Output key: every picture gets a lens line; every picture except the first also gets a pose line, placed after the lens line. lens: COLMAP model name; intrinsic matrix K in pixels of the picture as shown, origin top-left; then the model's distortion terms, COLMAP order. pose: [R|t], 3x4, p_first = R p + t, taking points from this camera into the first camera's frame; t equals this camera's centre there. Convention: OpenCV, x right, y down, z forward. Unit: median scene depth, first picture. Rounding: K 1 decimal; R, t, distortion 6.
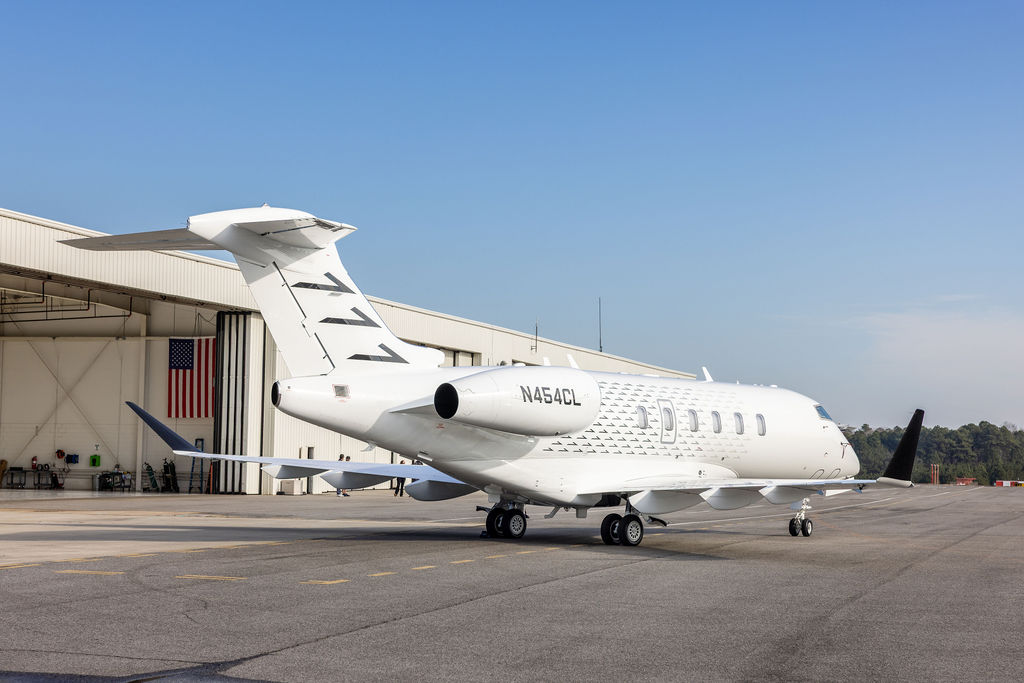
lens RADIAL K [[1987.3, 0, 511.2], [0, 1987.3, 440.6], [0, 0, 1]] dist [-0.047390, 0.397814]
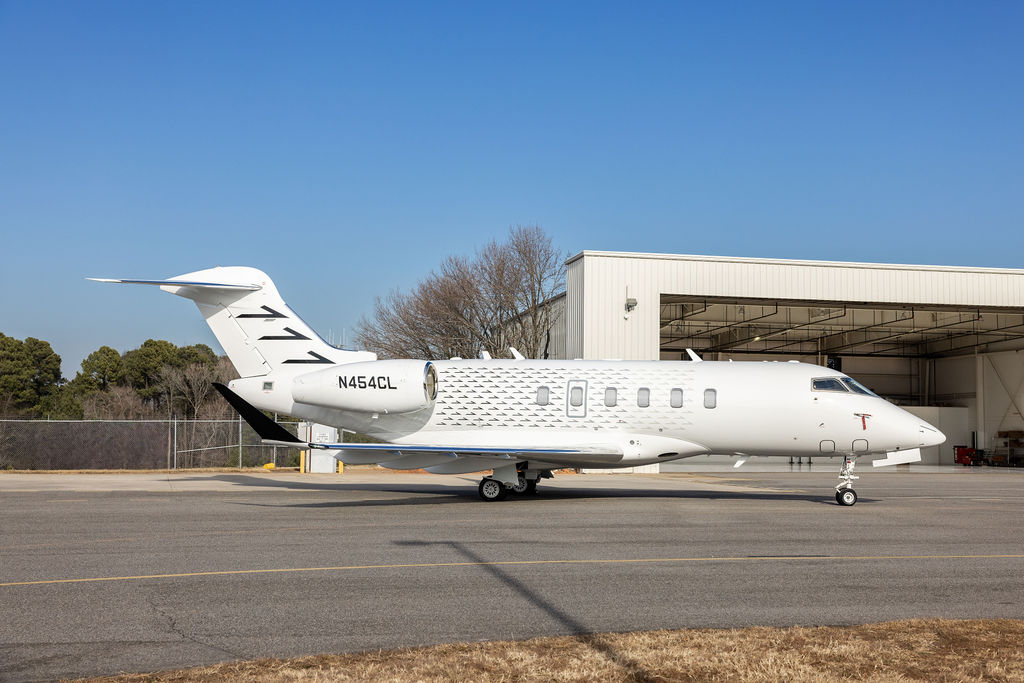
lens RADIAL K [[1453.6, 0, 512.0], [0, 1453.6, 341.5], [0, 0, 1]] dist [0.001300, 0.008676]
pose [[0.509794, -0.066184, -0.857747, 0.892735], [0.008151, 0.997363, -0.072112, 0.020575], [0.860258, 0.029771, 0.508990, 0.586219]]
